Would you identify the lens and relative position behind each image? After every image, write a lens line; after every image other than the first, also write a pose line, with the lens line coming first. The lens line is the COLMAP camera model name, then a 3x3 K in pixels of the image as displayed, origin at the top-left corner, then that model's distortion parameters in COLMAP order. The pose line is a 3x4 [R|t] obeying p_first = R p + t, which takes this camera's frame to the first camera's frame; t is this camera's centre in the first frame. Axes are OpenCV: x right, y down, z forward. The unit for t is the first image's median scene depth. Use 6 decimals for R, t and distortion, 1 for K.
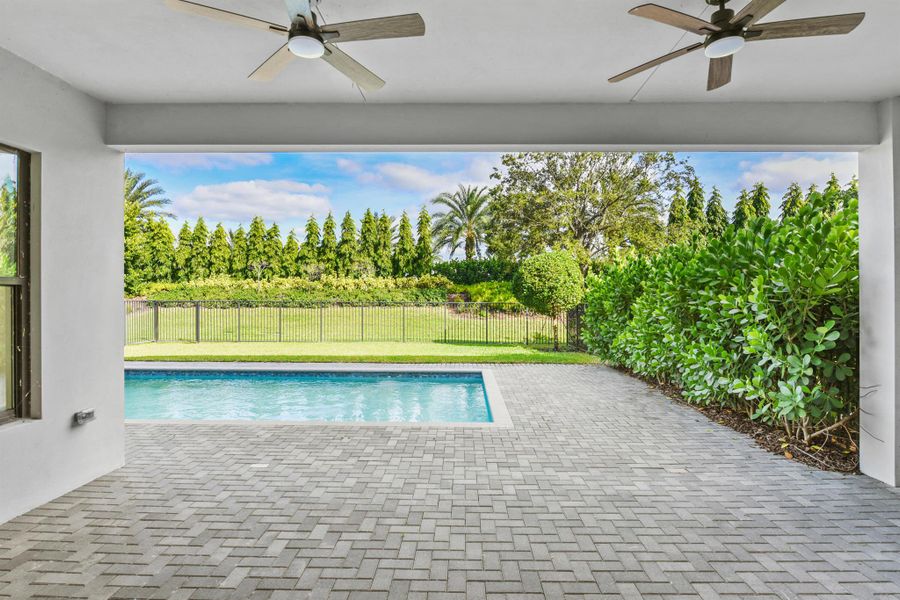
lens RADIAL K [[448.1, 0, 462.6], [0, 448.1, 290.0], [0, 0, 1]] dist [-0.001135, -0.000277]
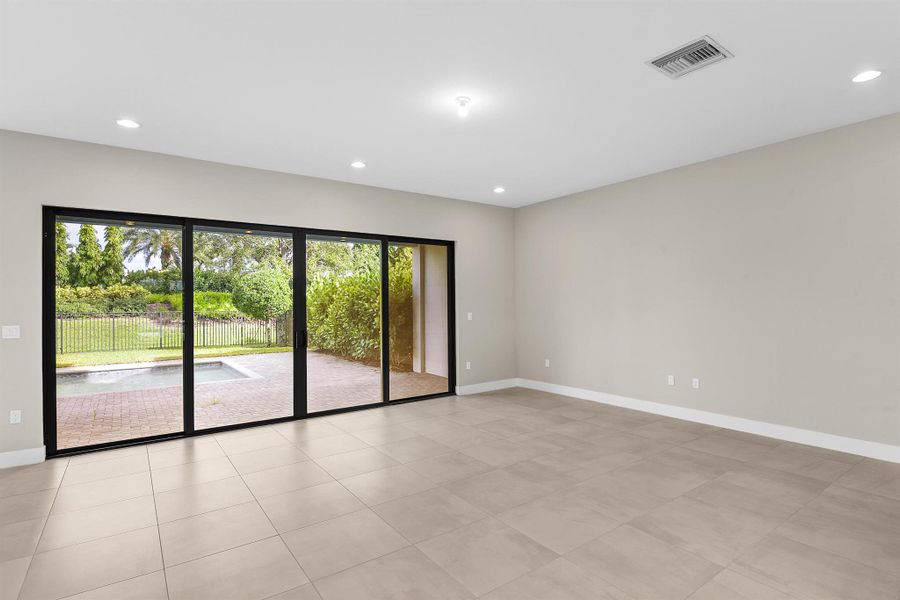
lens RADIAL K [[454.5, 0, 451.6], [0, 454.5, 290.4], [0, 0, 1]] dist [-0.000134, -0.000301]
pose [[0.808528, 0.007370, 0.588412, -0.203520], [0.002698, 0.999865, -0.016231, -0.007377], [-0.588452, 0.014711, 0.808399, -0.534505]]
